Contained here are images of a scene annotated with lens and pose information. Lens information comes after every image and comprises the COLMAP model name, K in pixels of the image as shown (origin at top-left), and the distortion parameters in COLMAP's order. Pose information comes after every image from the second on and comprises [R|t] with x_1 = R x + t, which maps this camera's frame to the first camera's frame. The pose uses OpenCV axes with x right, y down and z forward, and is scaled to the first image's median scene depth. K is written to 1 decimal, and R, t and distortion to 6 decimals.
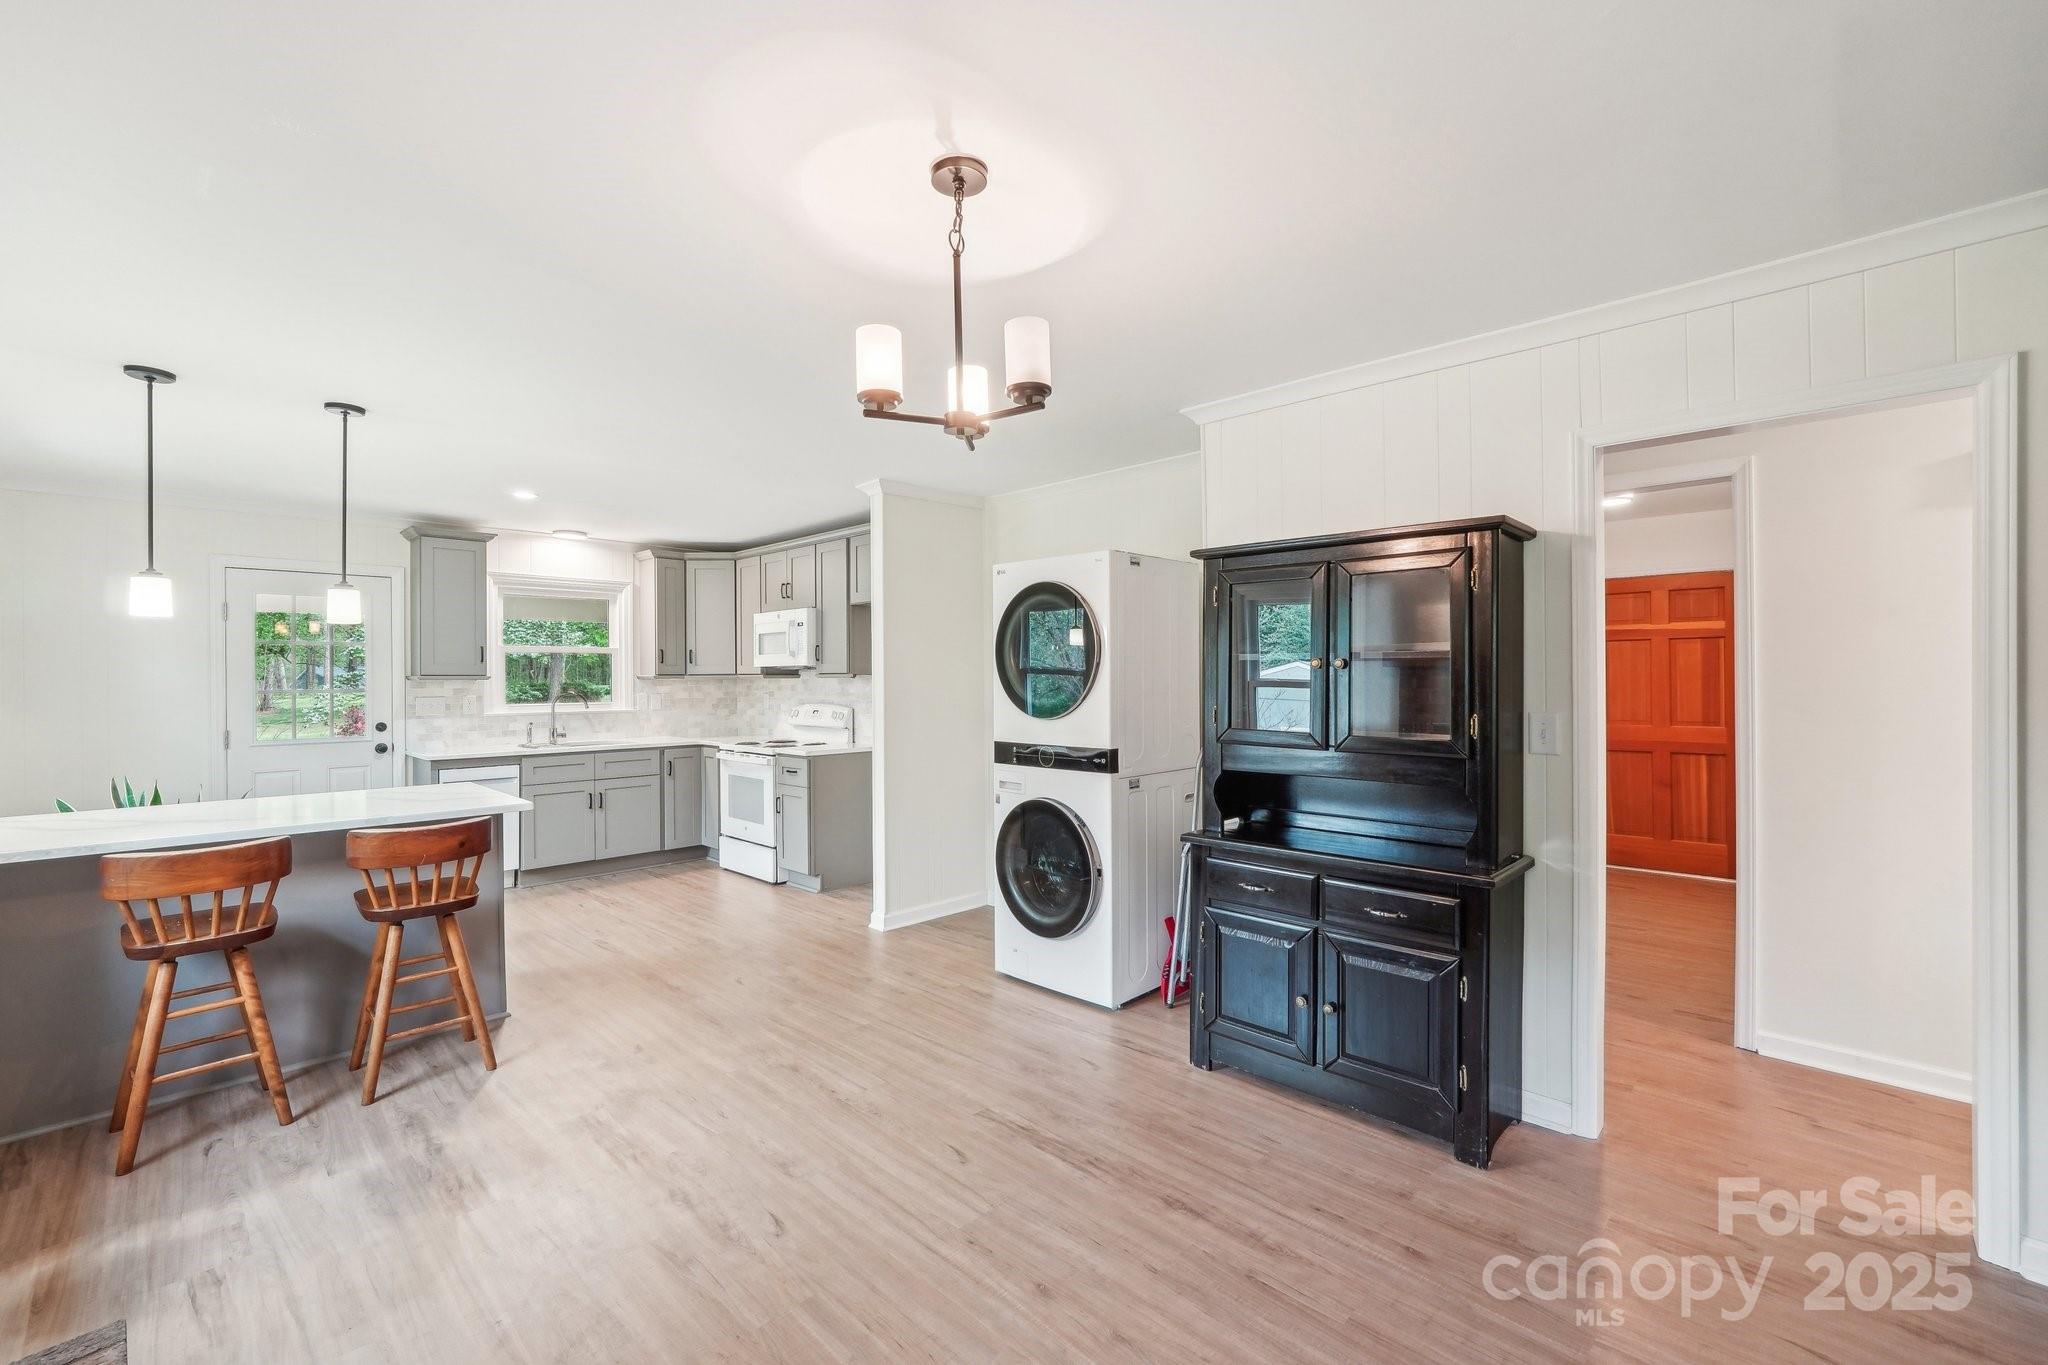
lens RADIAL K [[882.3, 0, 1029.0], [0, 882.3, 676.8], [0, 0, 1]] dist [-0.016707, 0.006548]
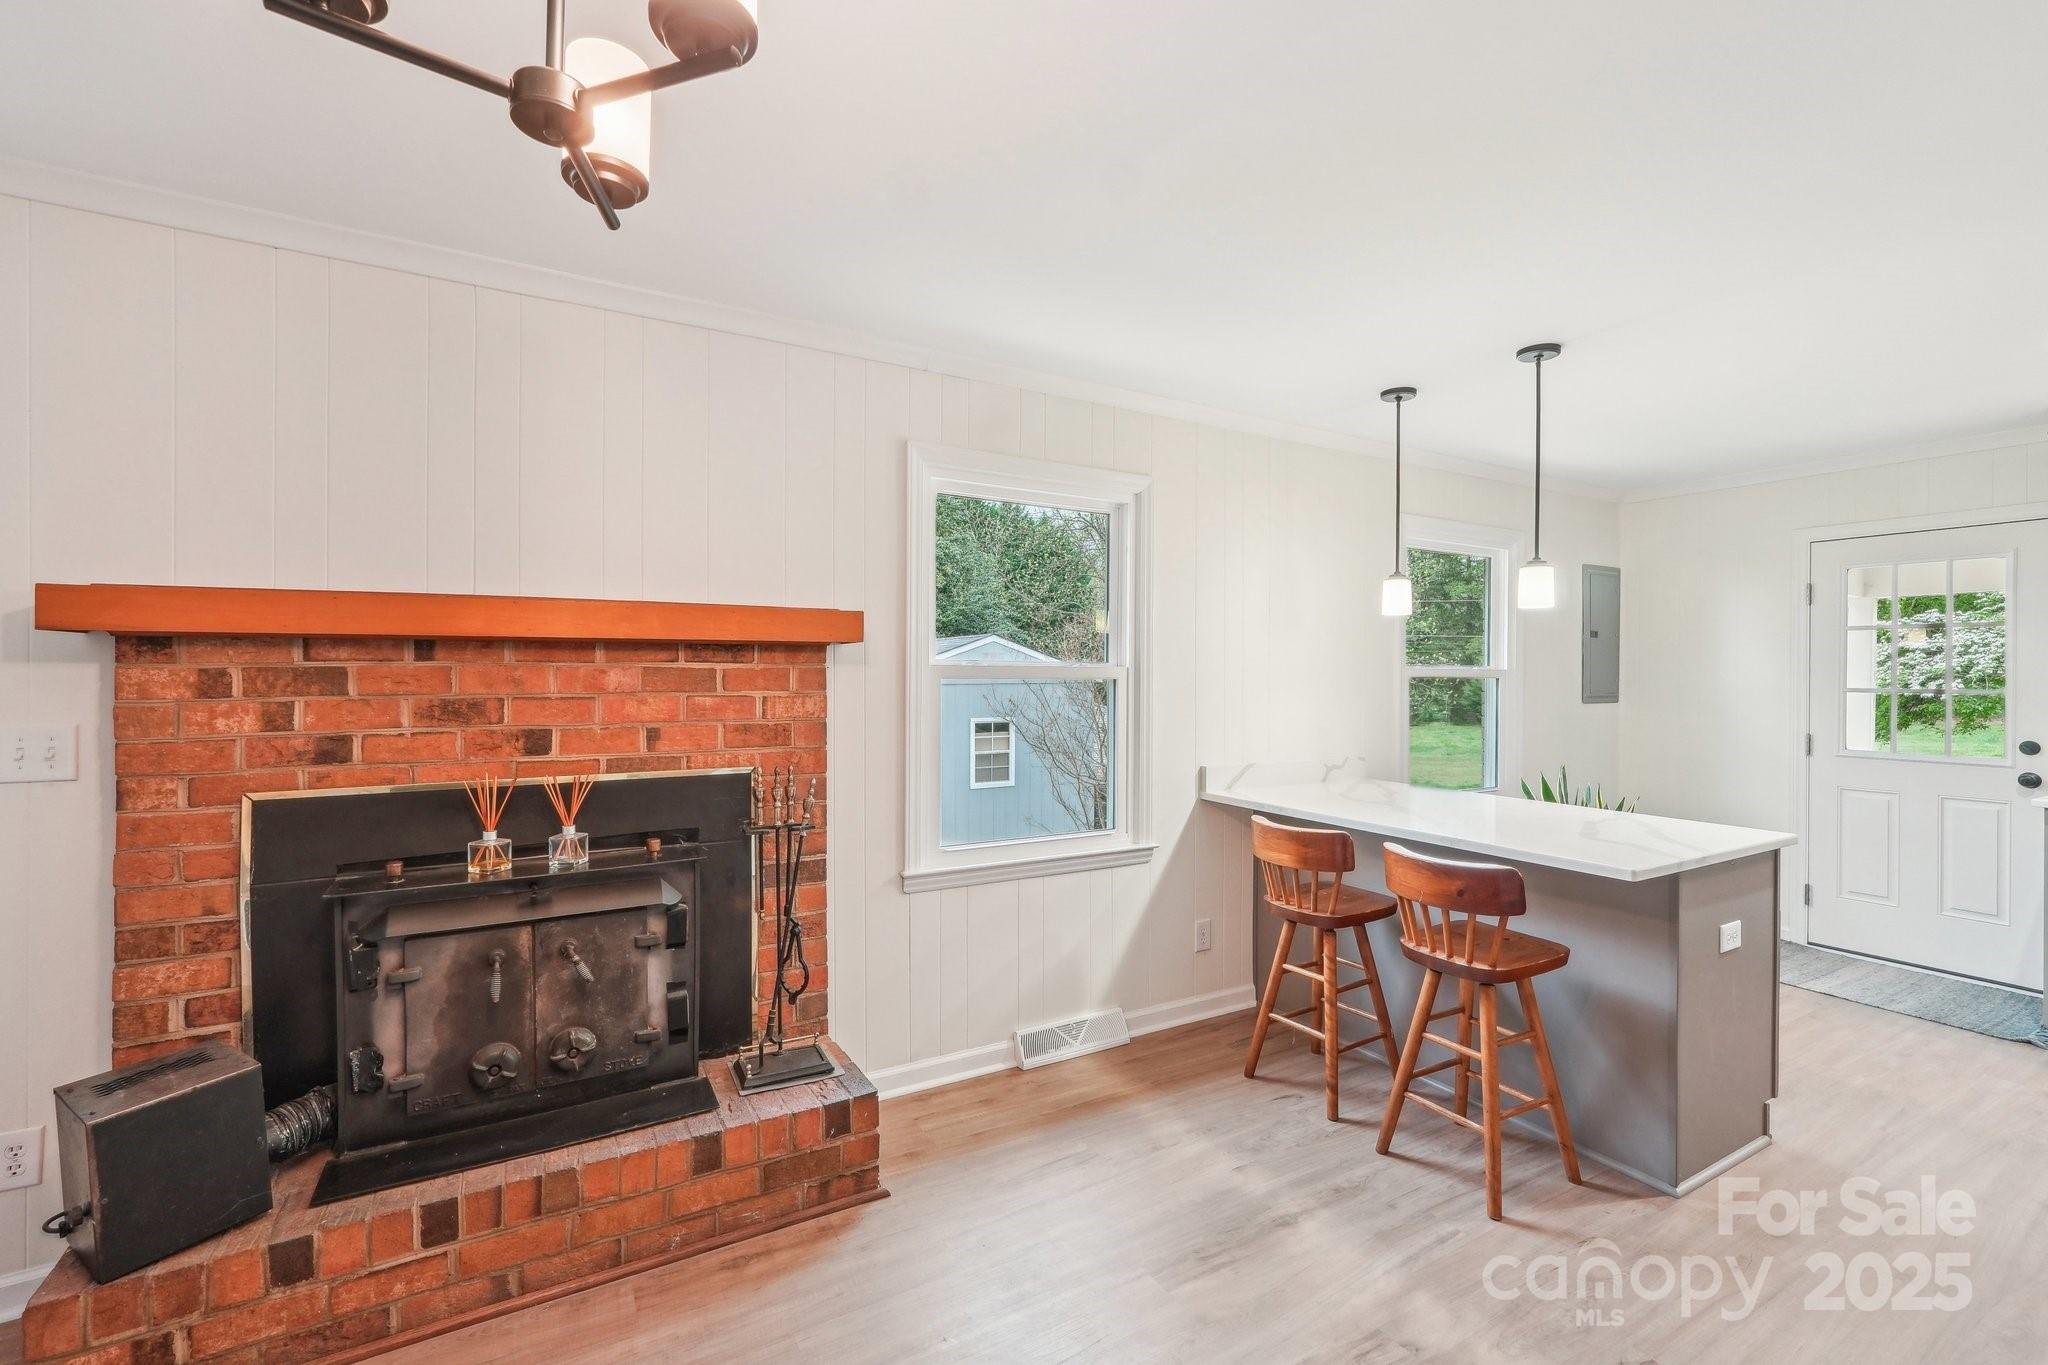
lens RADIAL K [[882.3, 0, 1029.0], [0, 882.3, 676.8], [0, 0, 1]] dist [-0.016707, 0.006548]
pose [[-0.267988, 0.008656, -0.963383, 0.097522], [-0.002118, 0.999952, 0.009574, -0.001543], [0.963420, 0.004606, -0.267957, 0.439171]]
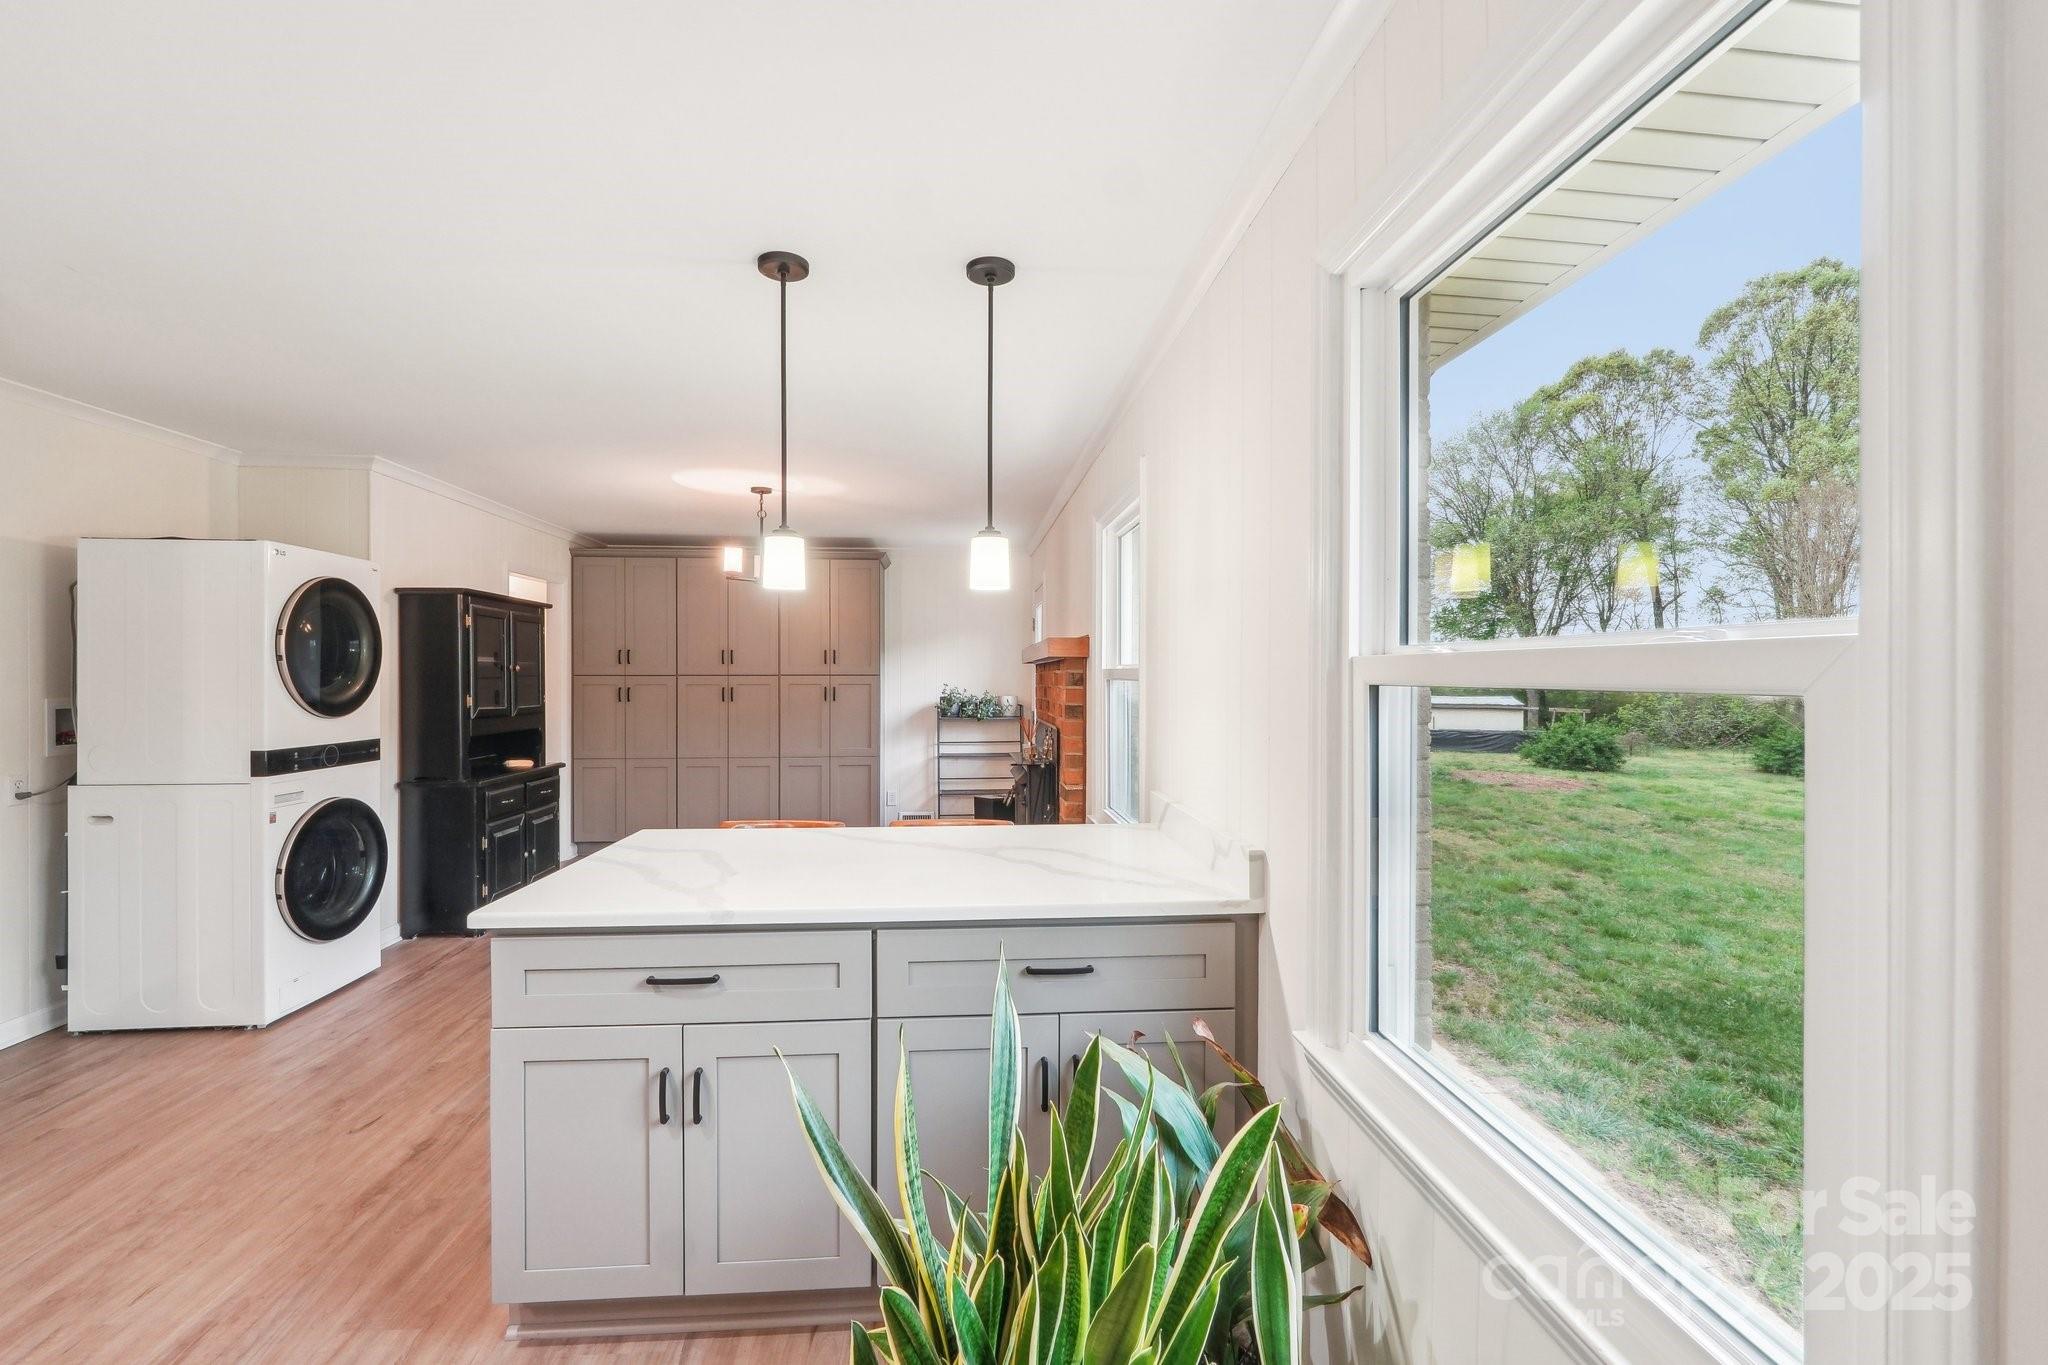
lens RADIAL K [[866.7, 0, 1022.7], [0, 866.7, 678.6], [0, 0, 1]] dist [-0.018519, 0.005983]
pose [[-0.761898, 0.003869, 0.647686, -0.782402], [0.003109, 0.999992, -0.002316, 0.005919], [-0.647690, 0.000249, -0.761904, 0.810665]]
